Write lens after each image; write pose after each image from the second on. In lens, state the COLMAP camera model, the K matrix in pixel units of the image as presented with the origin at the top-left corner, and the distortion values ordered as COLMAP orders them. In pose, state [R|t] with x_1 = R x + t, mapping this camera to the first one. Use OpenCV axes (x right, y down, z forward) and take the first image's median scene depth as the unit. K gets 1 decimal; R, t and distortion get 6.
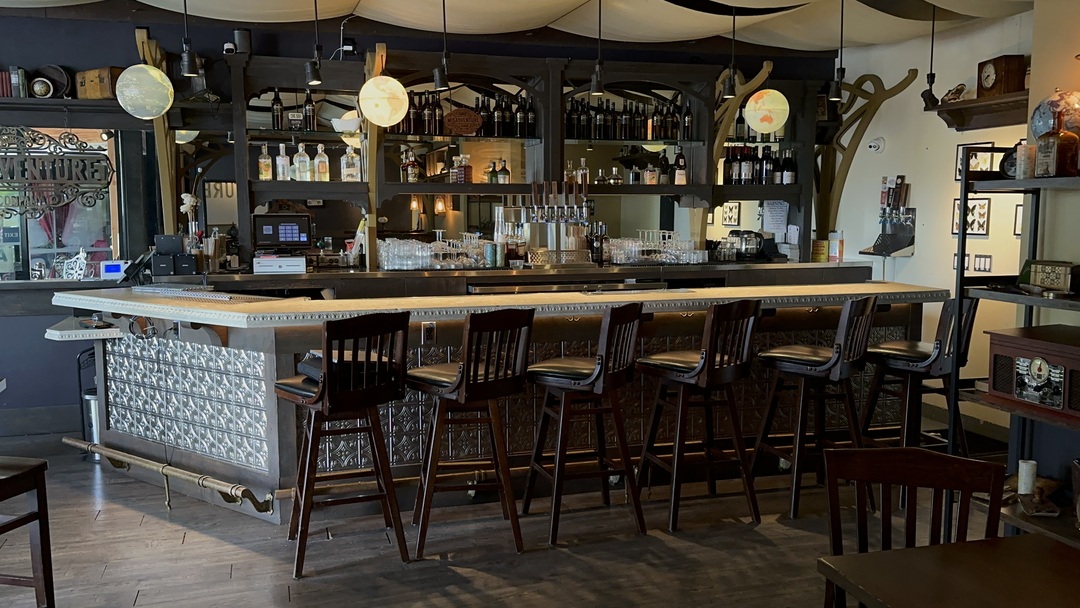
lens RADIAL K [[901.1, 0, 540.0], [0, 901.1, 304.0], [0, 0, 1]] dist [0.231637, -0.451105]
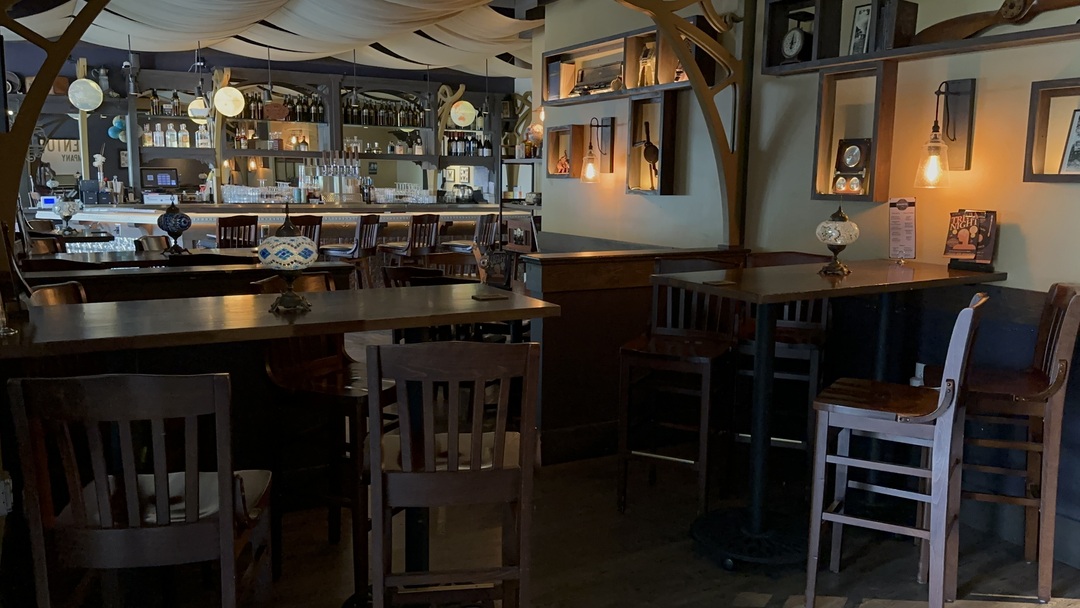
lens RADIAL K [[901.1, 0, 540.0], [0, 901.1, 304.0], [0, 0, 1]] dist [0.231637, -0.451105]
pose [[0.978107, -0.017916, 0.207330, 0.026091], [0.009933, 0.999171, 0.039481, 0.076550], [-0.207865, -0.036557, 0.977474, -0.673892]]
